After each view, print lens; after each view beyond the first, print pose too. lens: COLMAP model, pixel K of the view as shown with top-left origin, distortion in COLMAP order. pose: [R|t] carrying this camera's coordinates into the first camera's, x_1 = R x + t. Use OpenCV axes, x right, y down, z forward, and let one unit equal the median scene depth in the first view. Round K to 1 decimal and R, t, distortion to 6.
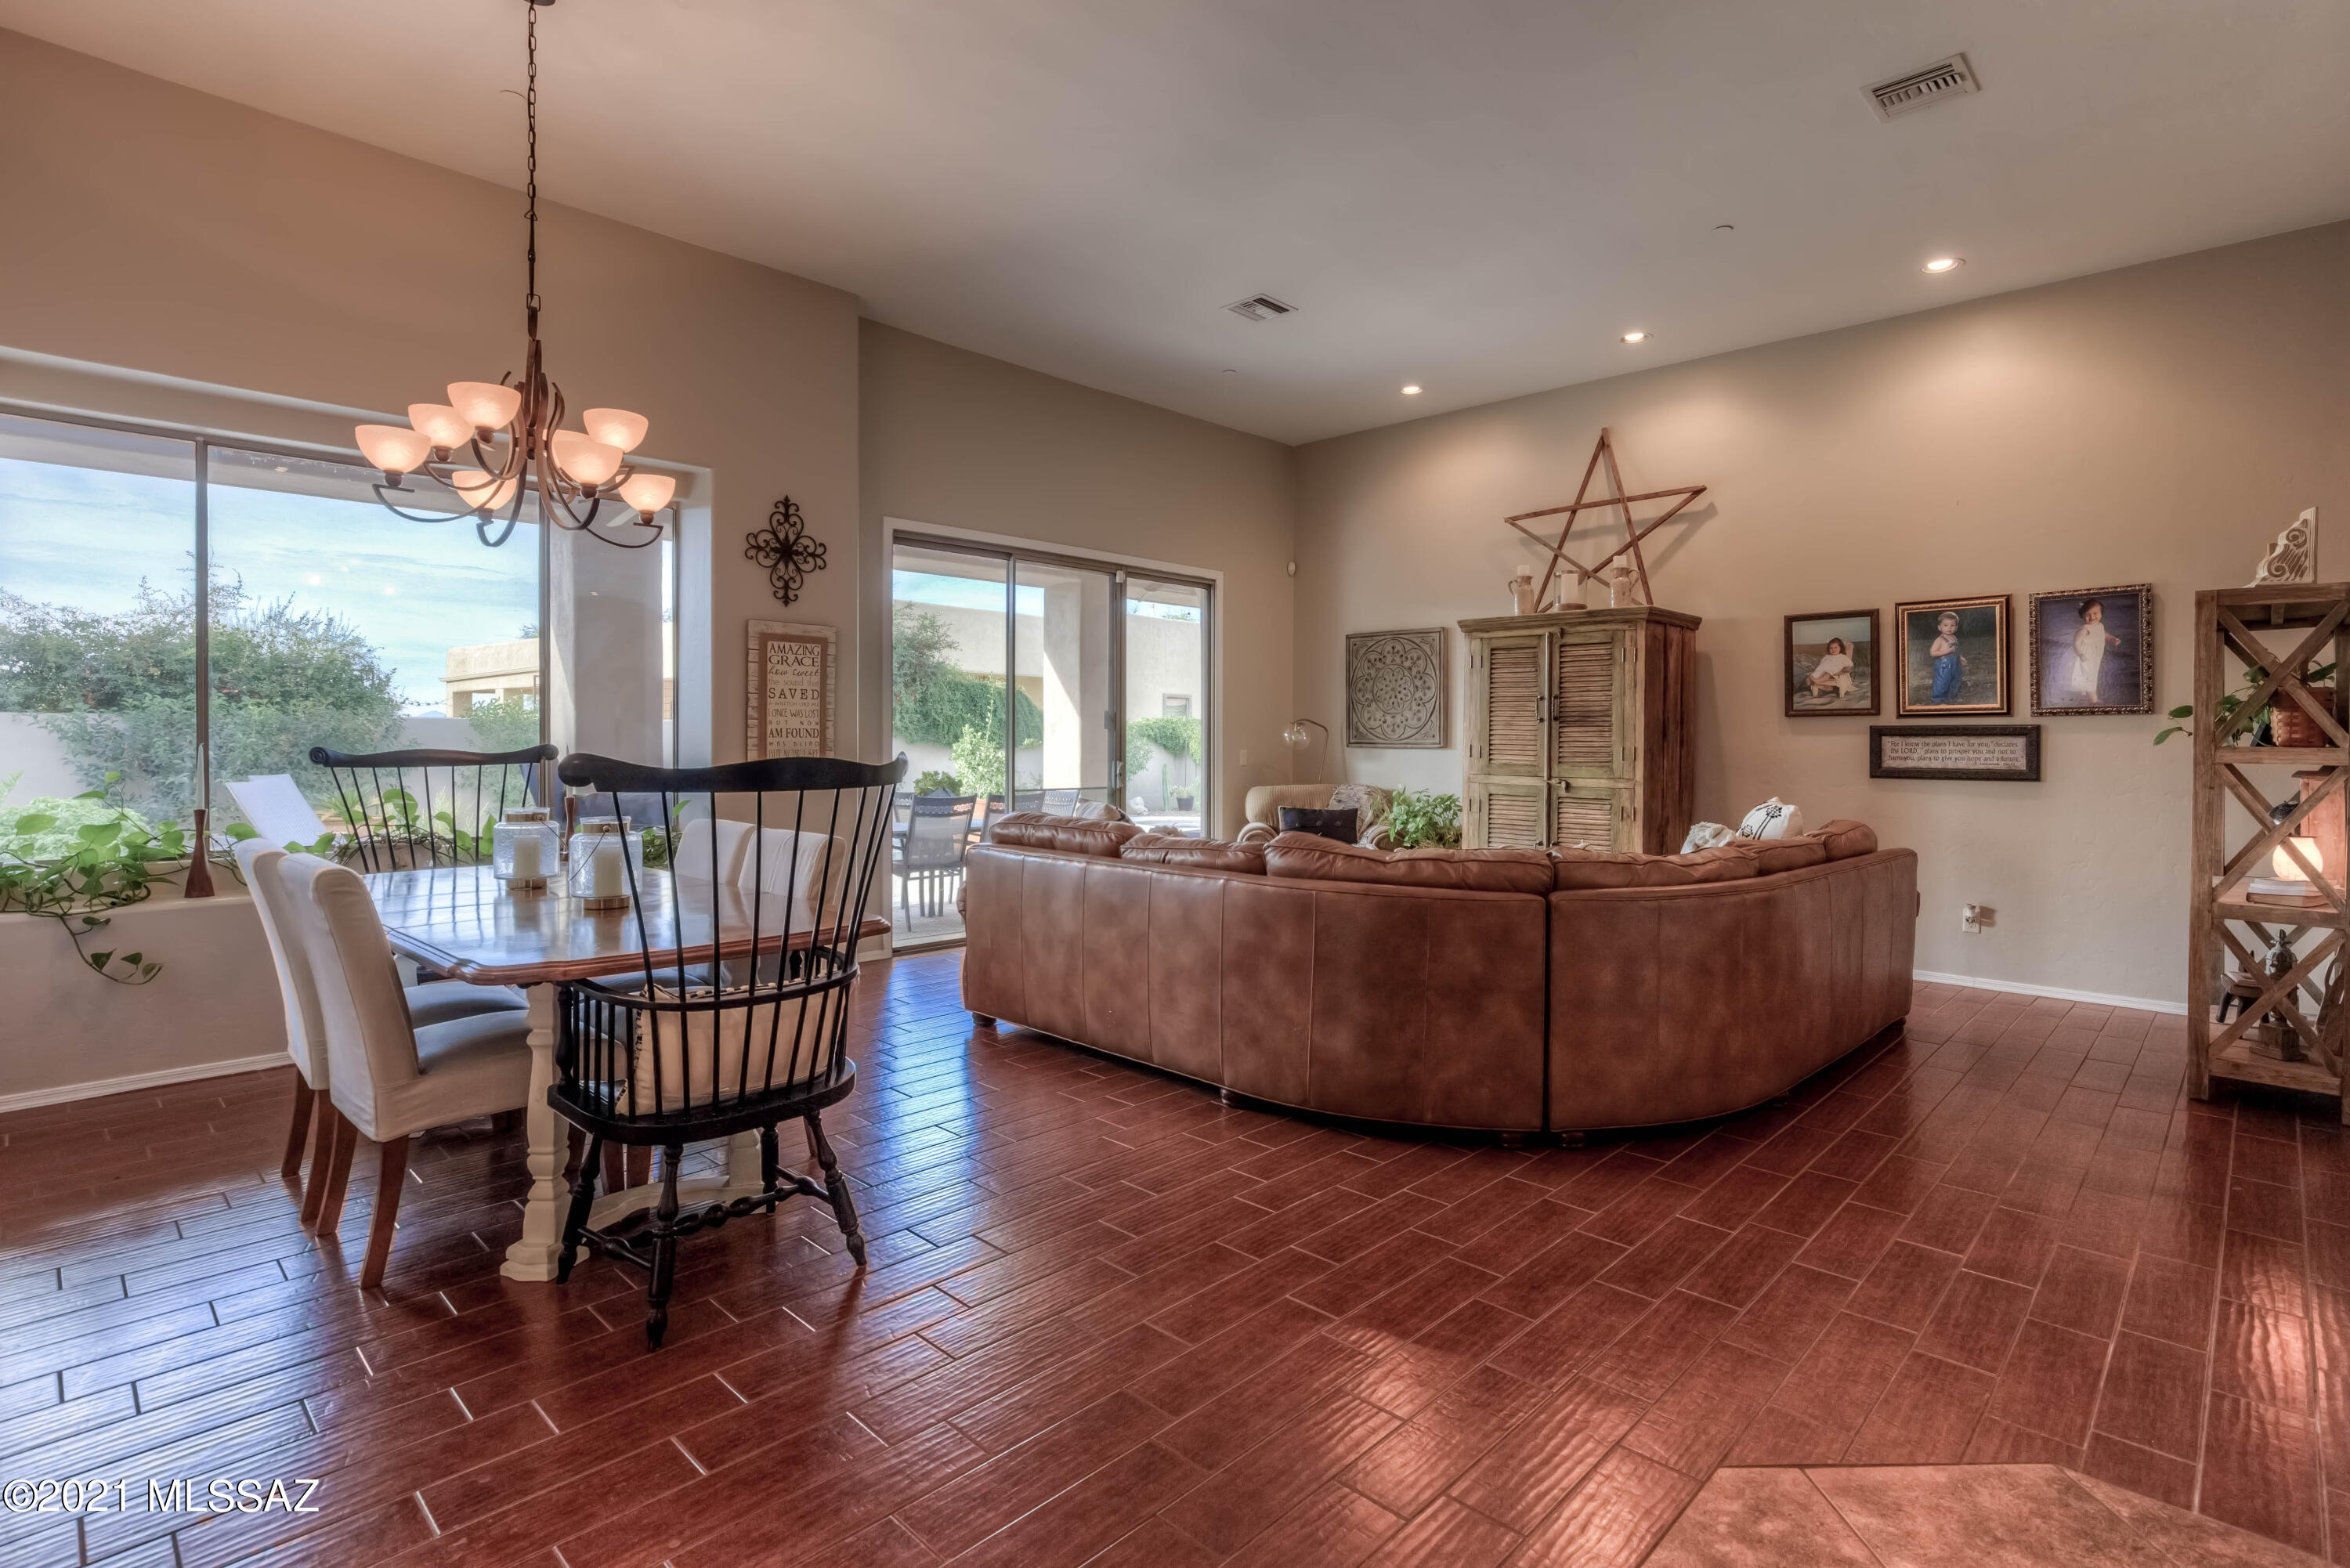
lens RADIAL K [[1107.0, 0, 1164.2], [0, 1107.0, 750.3], [0, 0, 1]] dist [-0.000276, 0.004241]
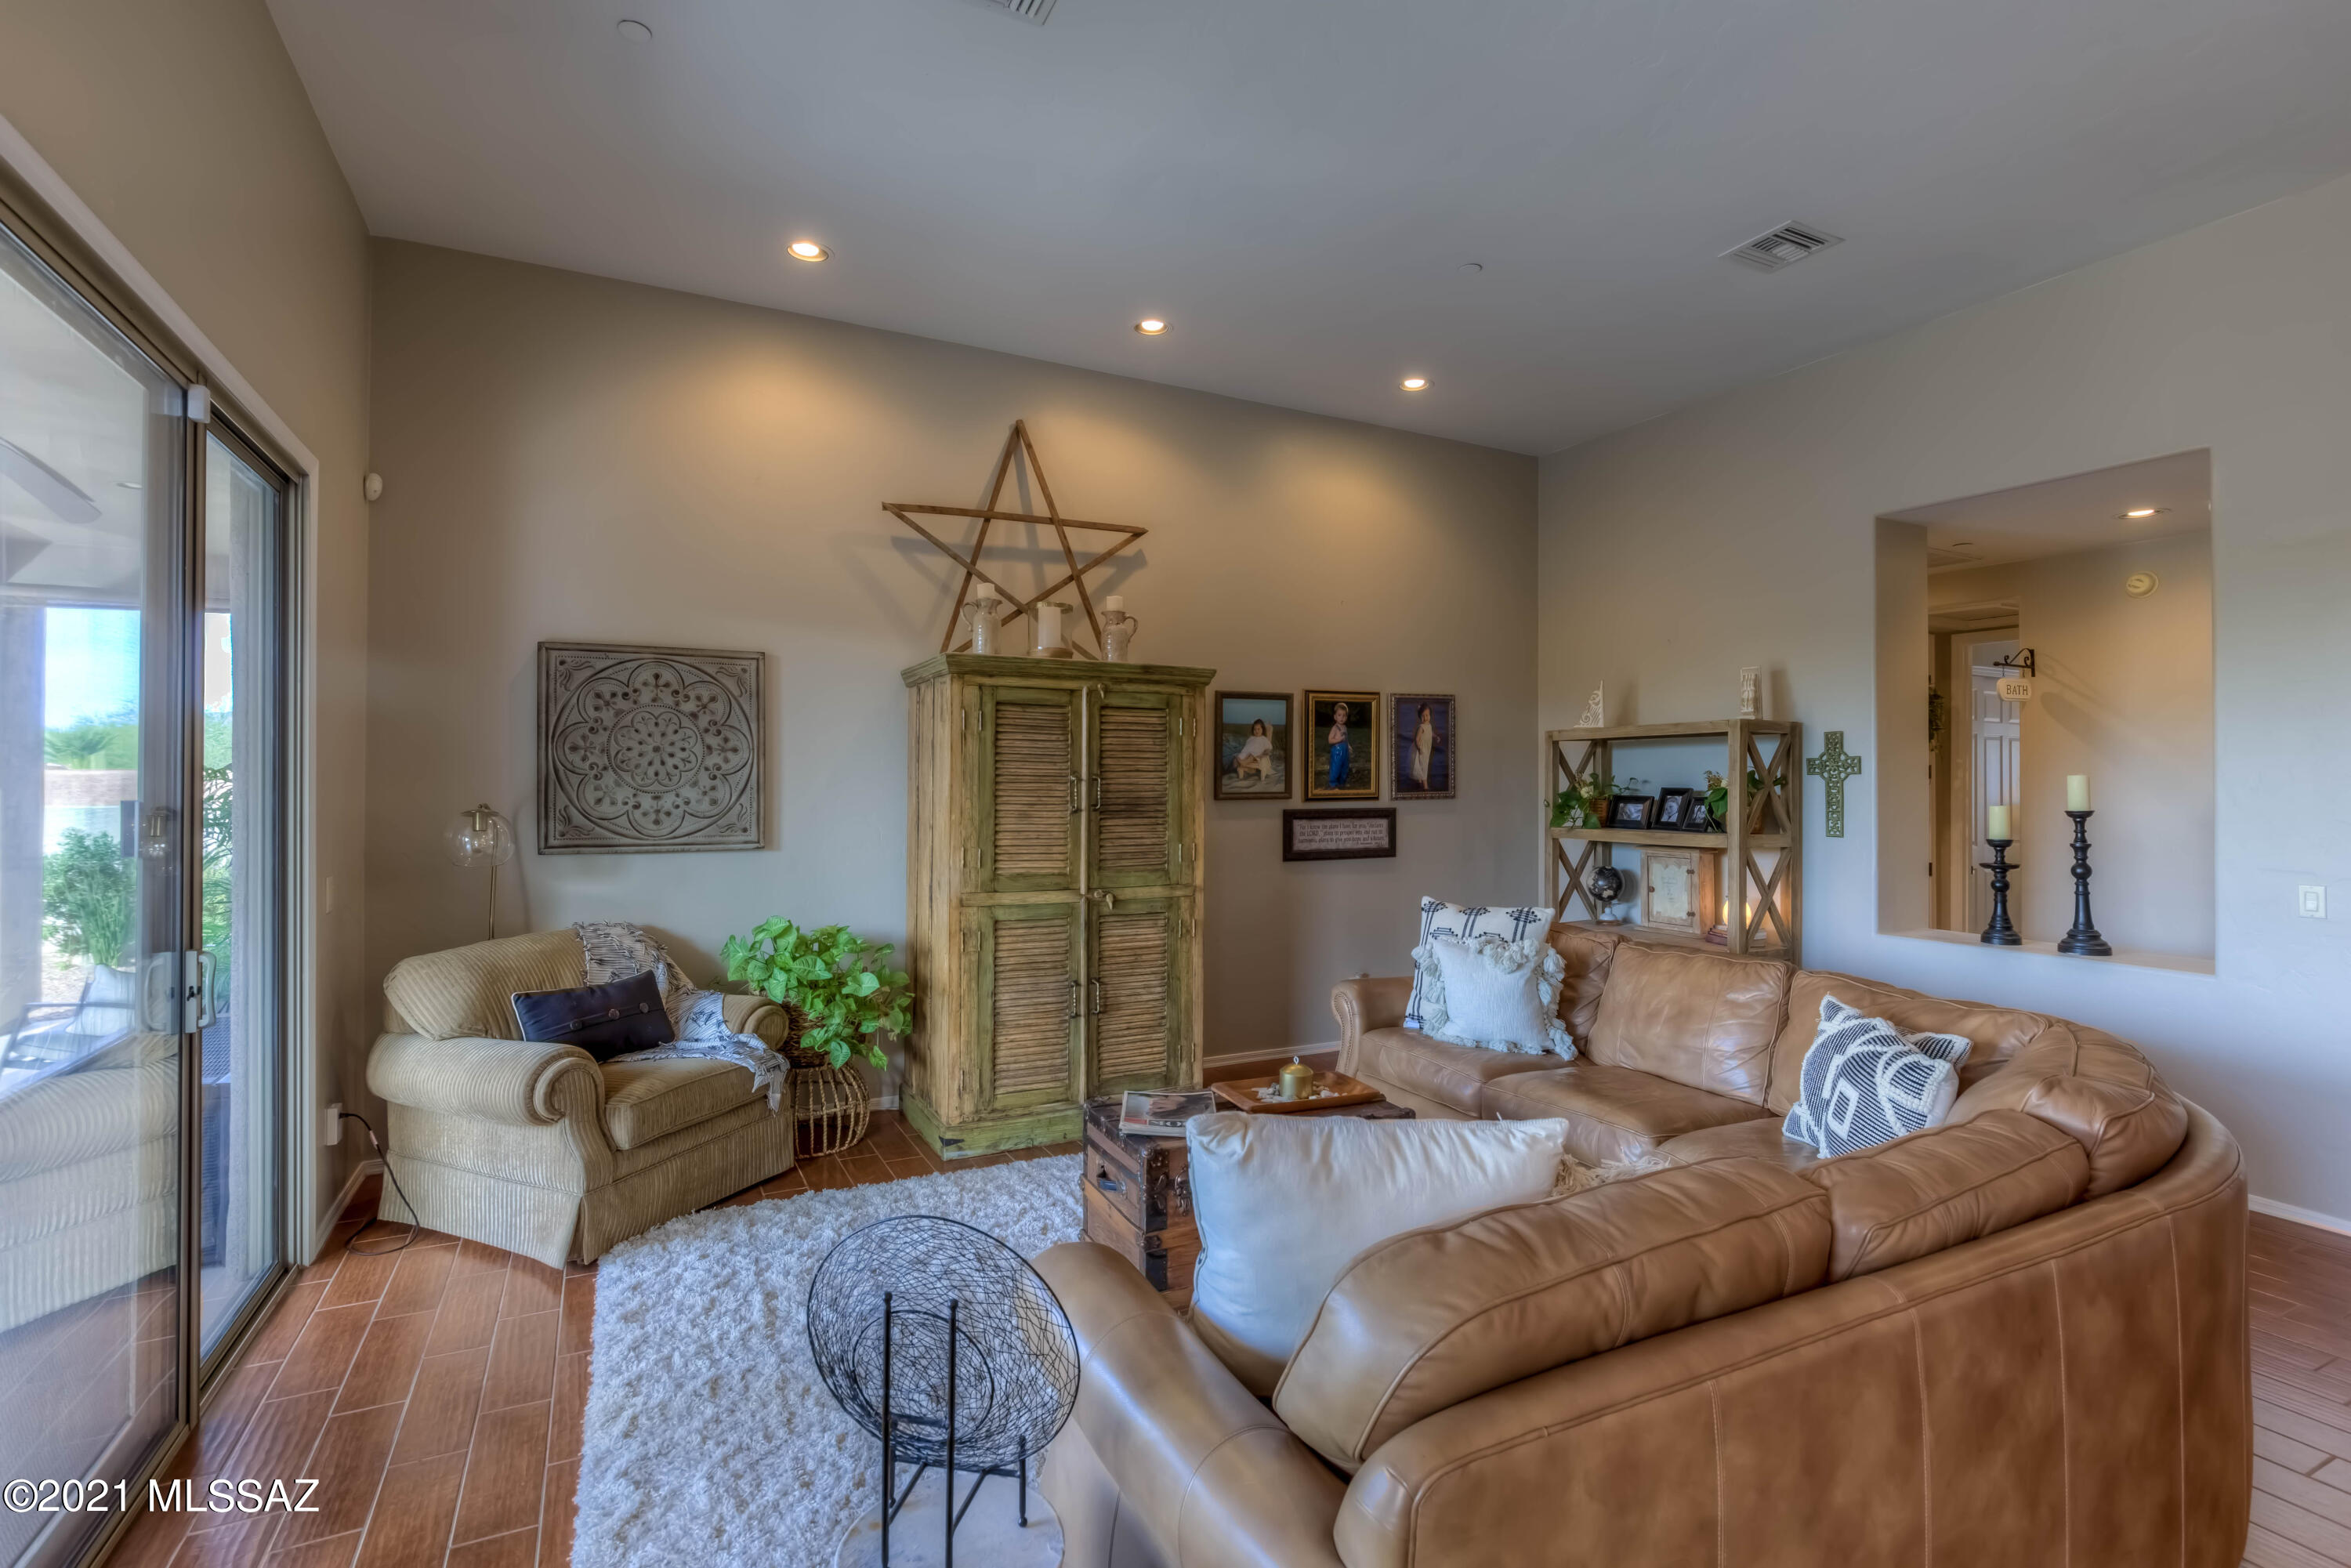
lens RADIAL K [[1107.5, 0, 1168.8], [0, 1107.5, 773.4], [0, 0, 1]] dist [-0.000276, 0.004241]
pose [[0.314384, 0.001814, 0.949294, -0.324101], [0.011330, 0.999920, -0.005663, -0.047229], [-0.949228, 0.012536, 0.314338, 0.738547]]
